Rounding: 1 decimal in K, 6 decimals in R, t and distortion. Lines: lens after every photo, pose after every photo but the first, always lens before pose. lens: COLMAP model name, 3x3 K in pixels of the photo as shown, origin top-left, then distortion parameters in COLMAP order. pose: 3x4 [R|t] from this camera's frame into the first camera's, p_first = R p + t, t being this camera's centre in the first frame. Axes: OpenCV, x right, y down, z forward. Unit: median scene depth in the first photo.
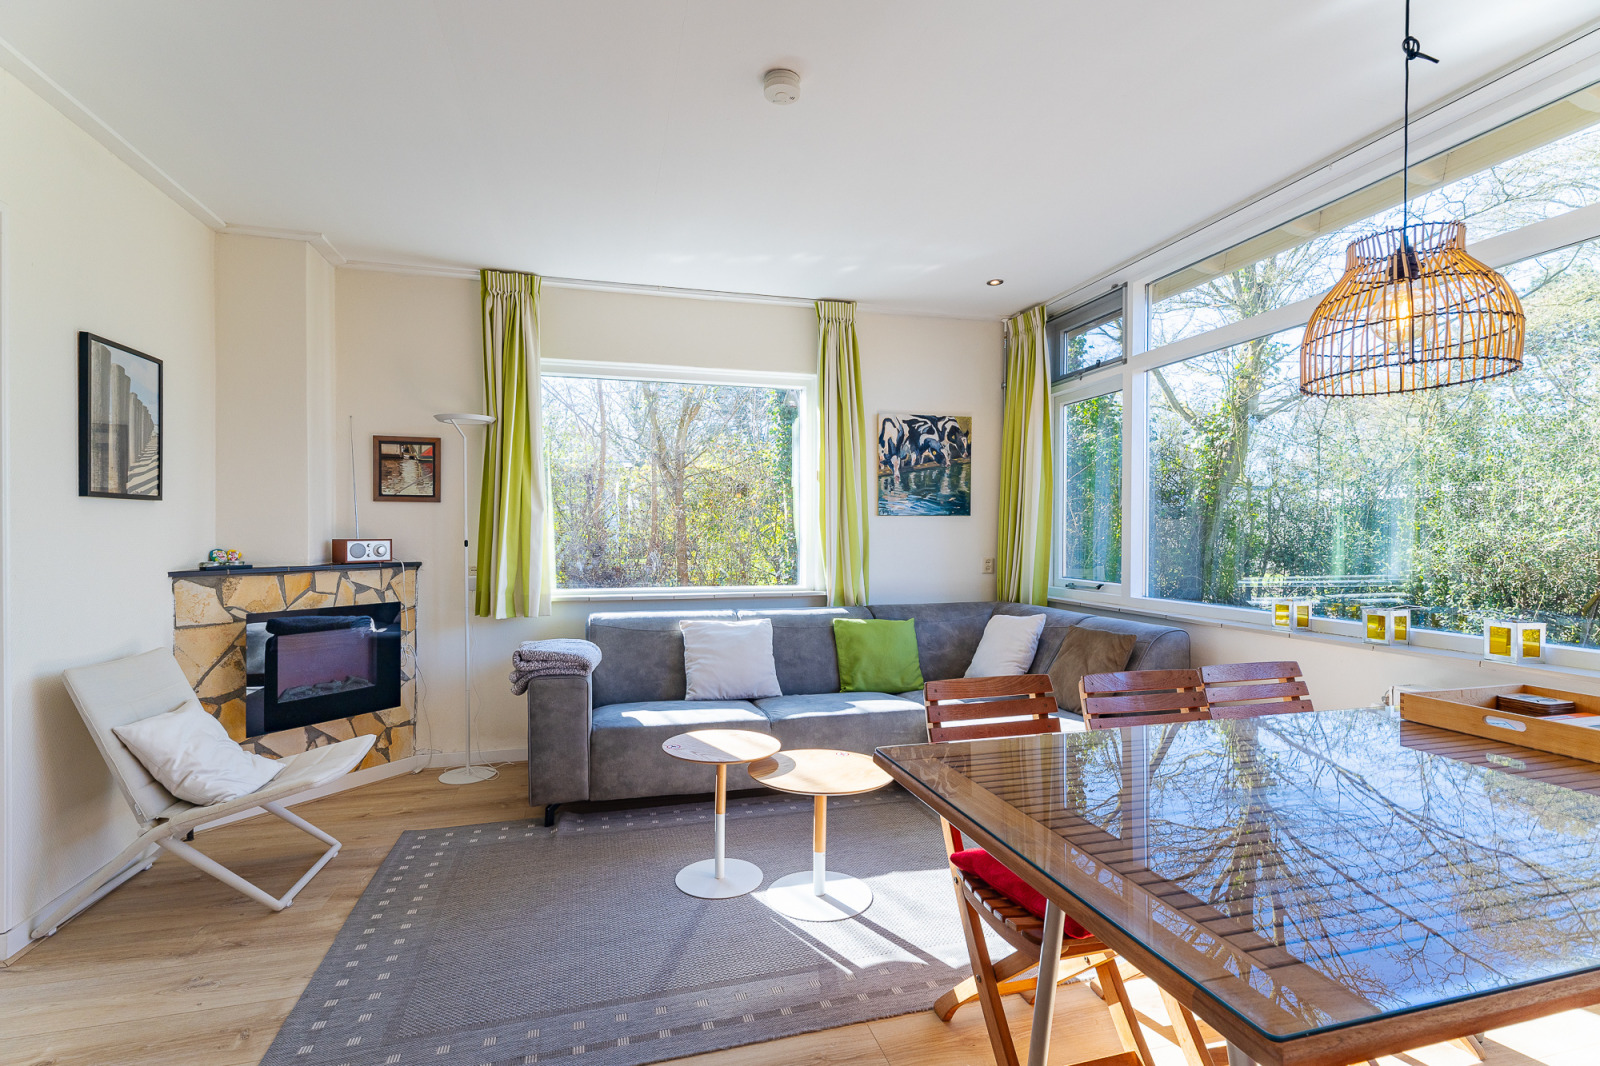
lens RADIAL K [[724.5, 0, 798.3], [0, 724.5, 537.1], [0, 0, 1]] dist [0.004936, -0.000270]
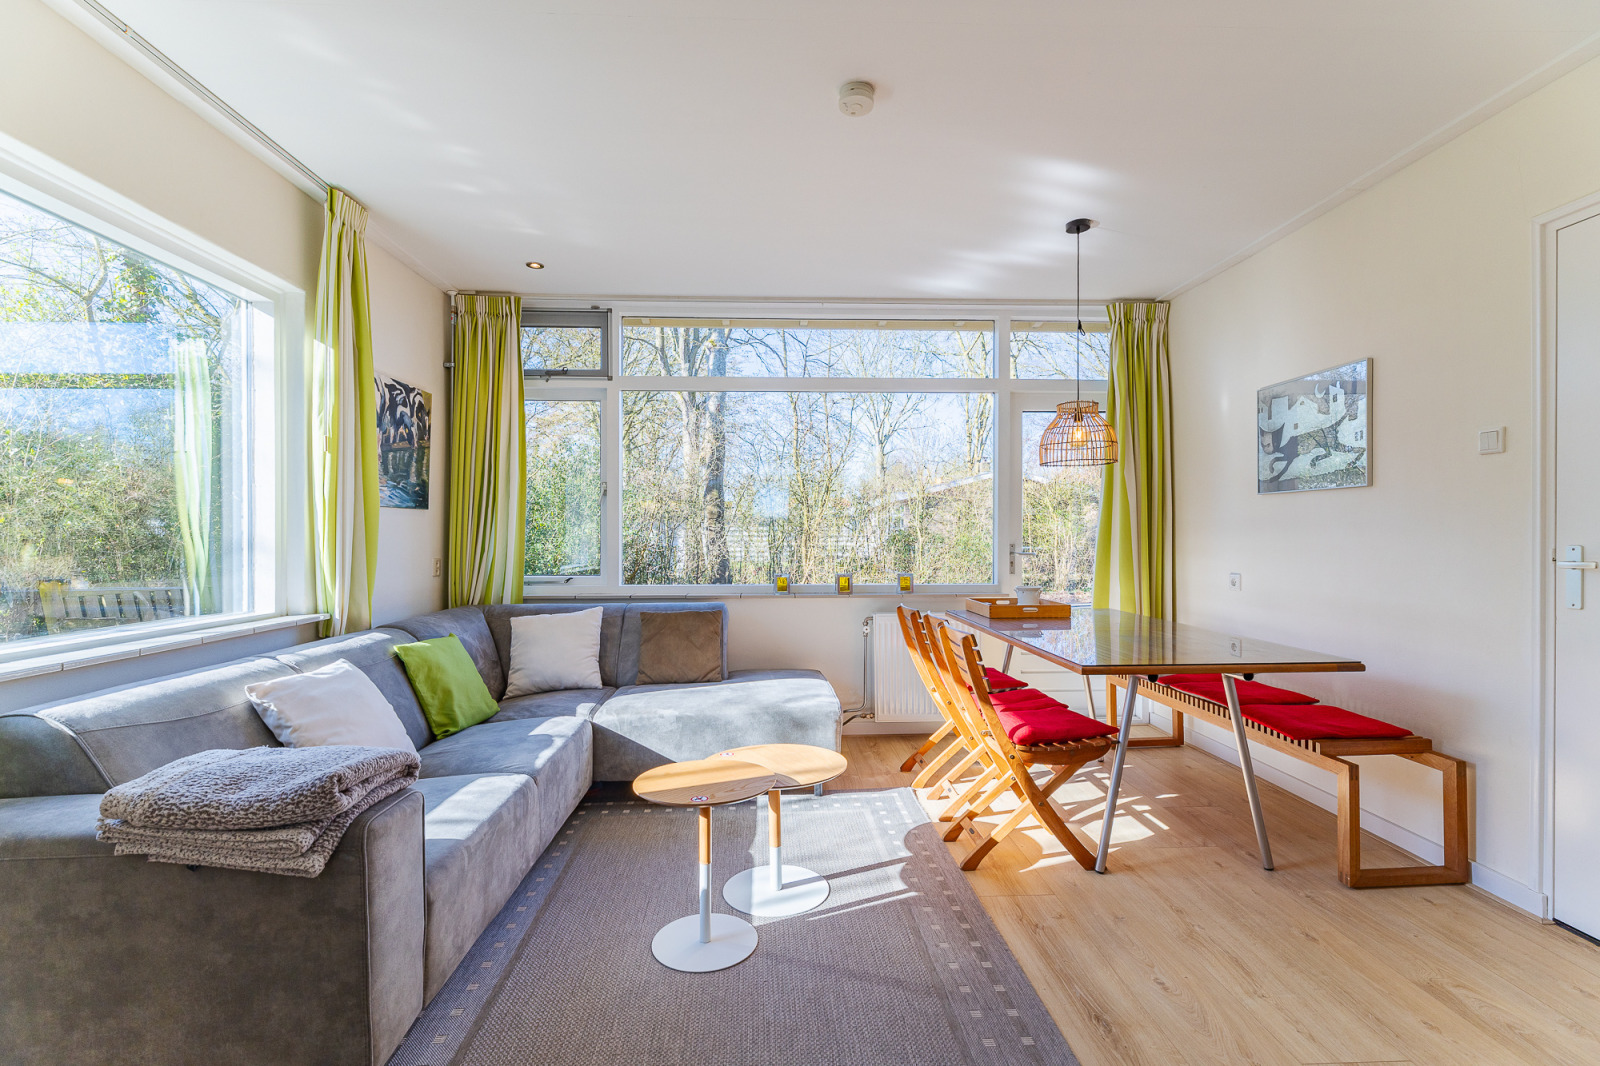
lens RADIAL K [[711.3, 0, 795.2], [0, 711.3, 538.6], [0, 0, 1]] dist [0.000295, -0.000060]
pose [[0.246459, -0.005575, 0.969137, -0.570434], [0.006659, 0.999970, 0.004059, 0.005095], [-0.969130, 0.005453, 0.246488, 0.459672]]
